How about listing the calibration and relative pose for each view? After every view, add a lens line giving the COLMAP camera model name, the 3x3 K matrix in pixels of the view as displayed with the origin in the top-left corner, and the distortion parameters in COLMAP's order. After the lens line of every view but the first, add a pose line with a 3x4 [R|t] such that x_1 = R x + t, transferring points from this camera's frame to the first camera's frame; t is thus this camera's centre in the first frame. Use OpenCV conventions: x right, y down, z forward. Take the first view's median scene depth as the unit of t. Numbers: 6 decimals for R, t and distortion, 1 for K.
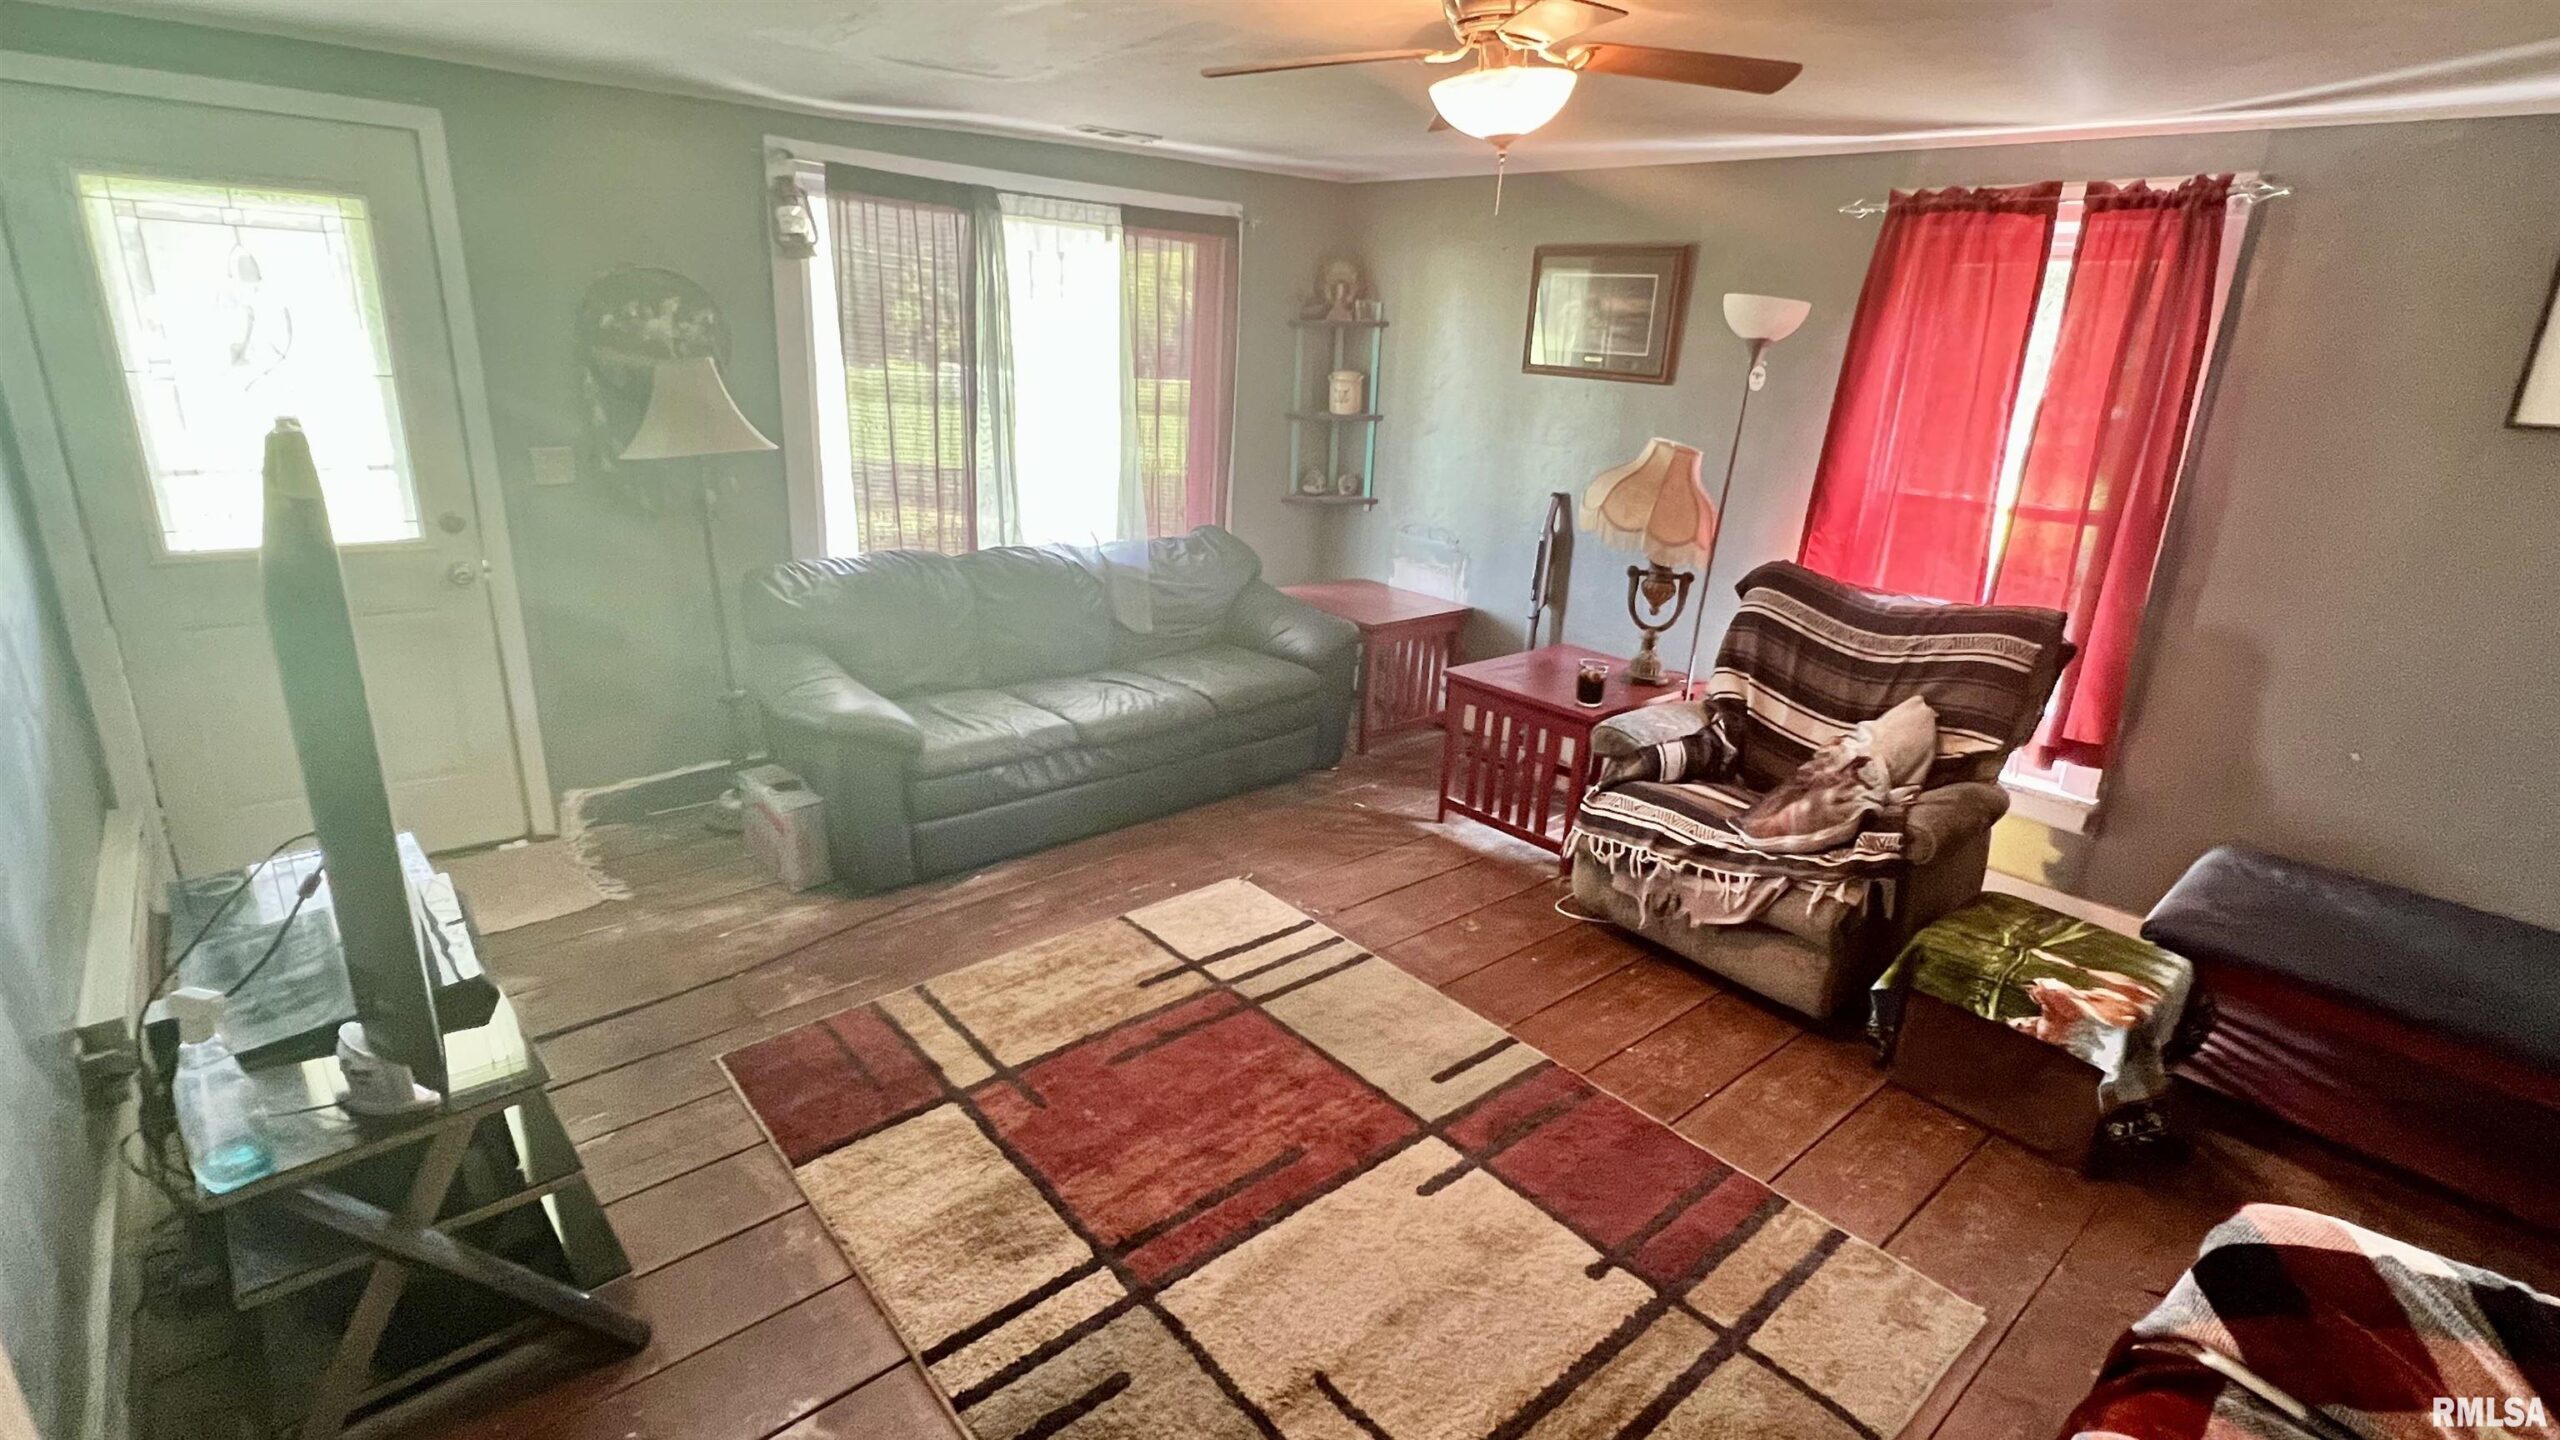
lens RADIAL K [[1180.2, 0, 1288.9], [0, 1180.2, 715.9], [0, 0, 1]] dist [0.001719, -0.000149]
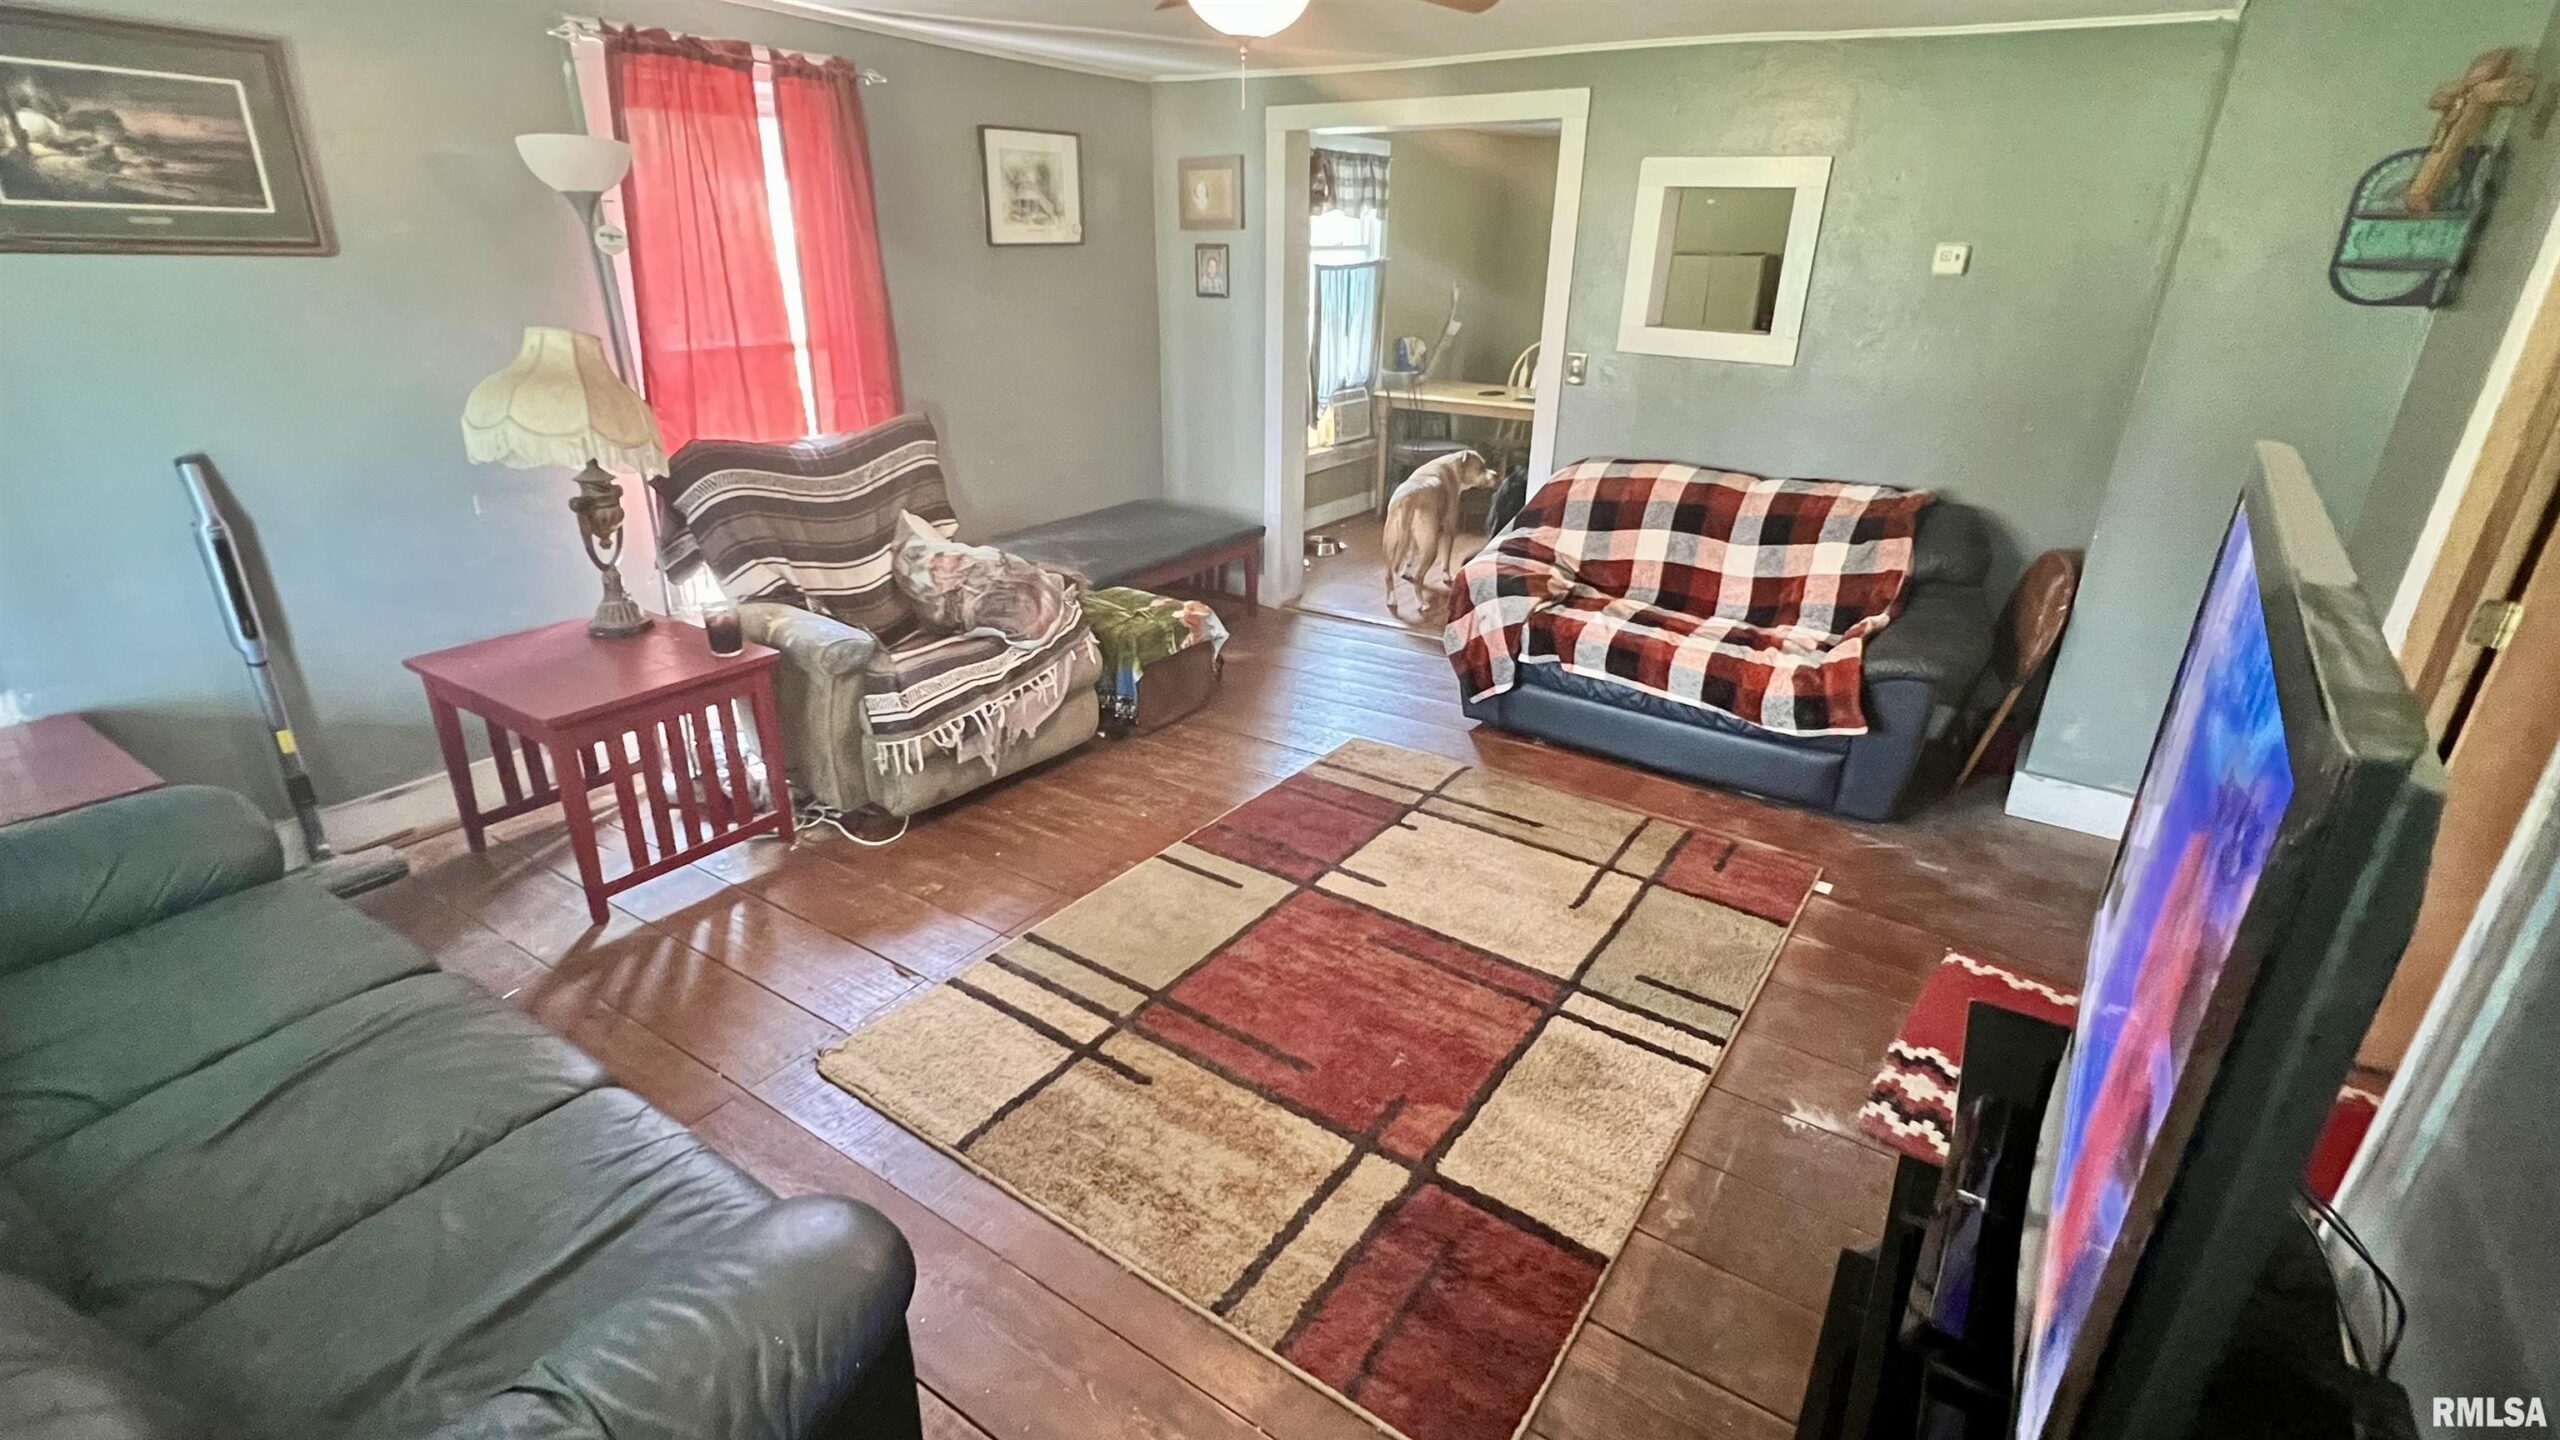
lens RADIAL K [[1180.2, 0, 1279.5], [0, 1180.2, 711.6], [0, 0, 1]] dist [0.001719, -0.000149]
pose [[-0.248433, -0.412264, 0.876538, -0.758163], [0.264631, 0.841597, 0.470833, -0.338487], [-0.931800, 0.348930, -0.099983, 0.934268]]
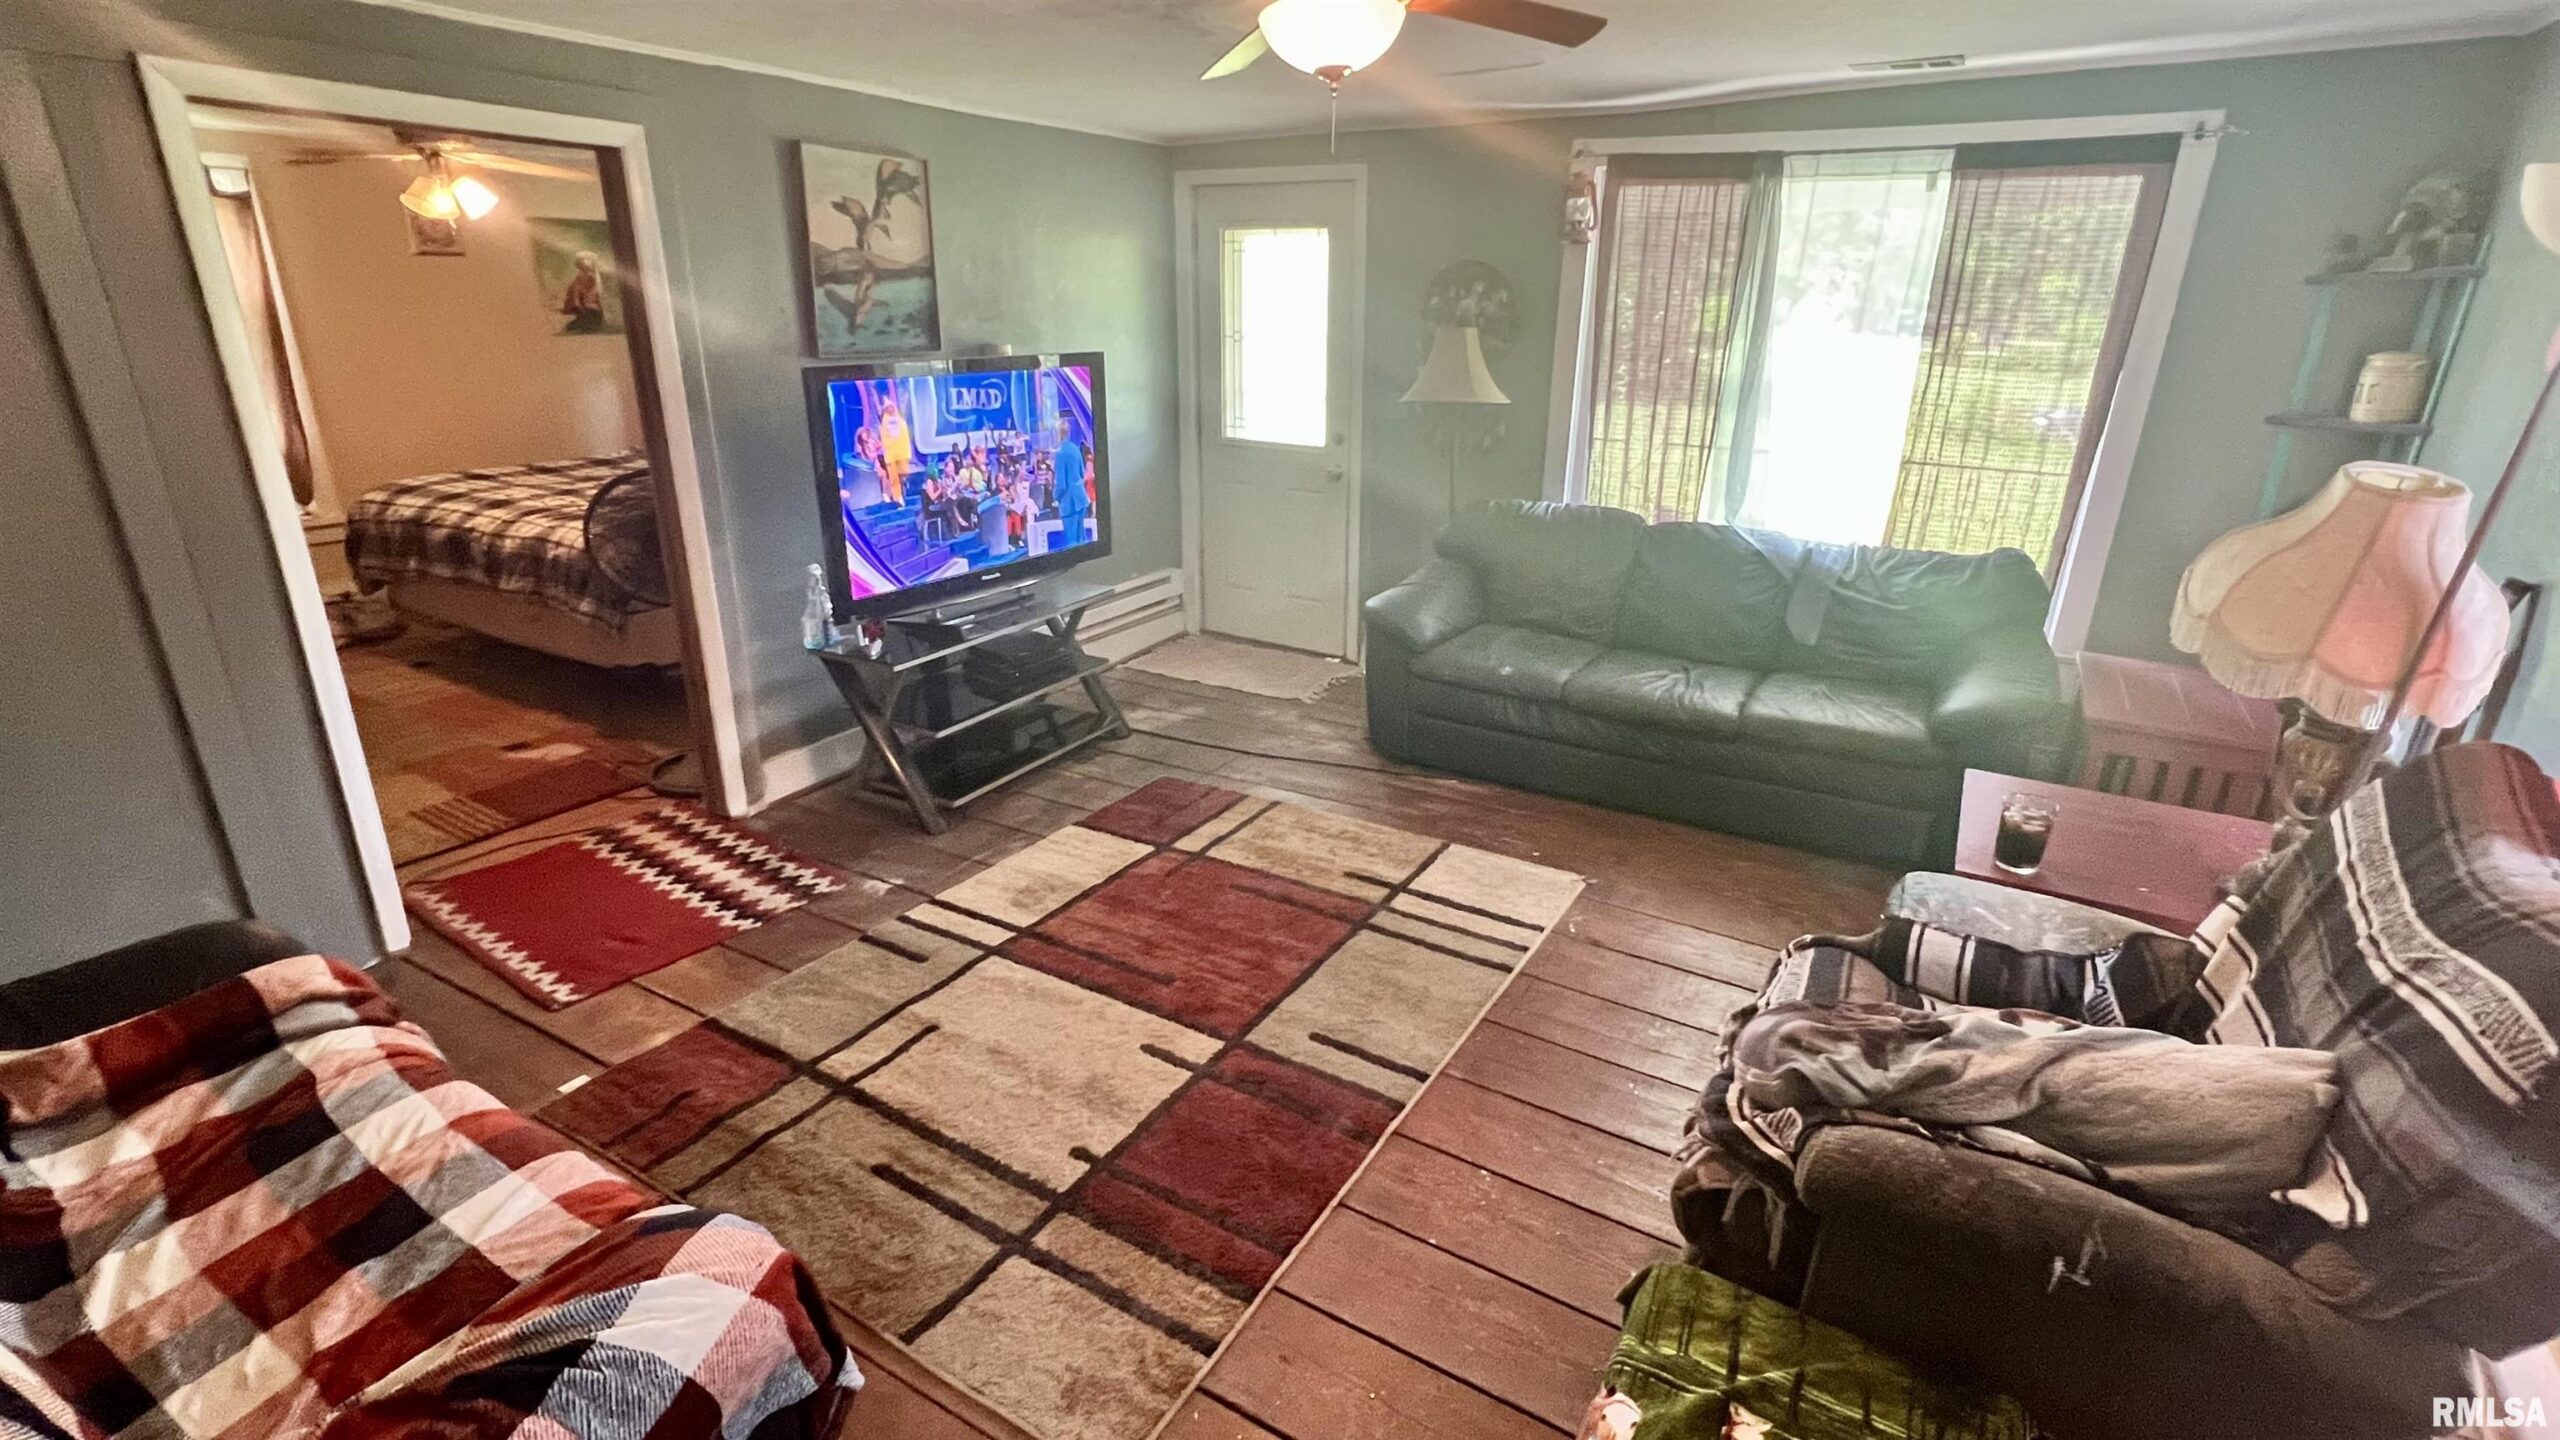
lens RADIAL K [[1180.2, 0, 1291.9], [0, 1180.2, 725.0], [0, 0, 1]] dist [0.001719, -0.000149]
pose [[0.314127, 0.290944, -0.903701, 0.865614], [-0.288972, 0.936020, 0.200902, -0.121523], [0.904334, 0.198036, 0.378104, 0.508157]]
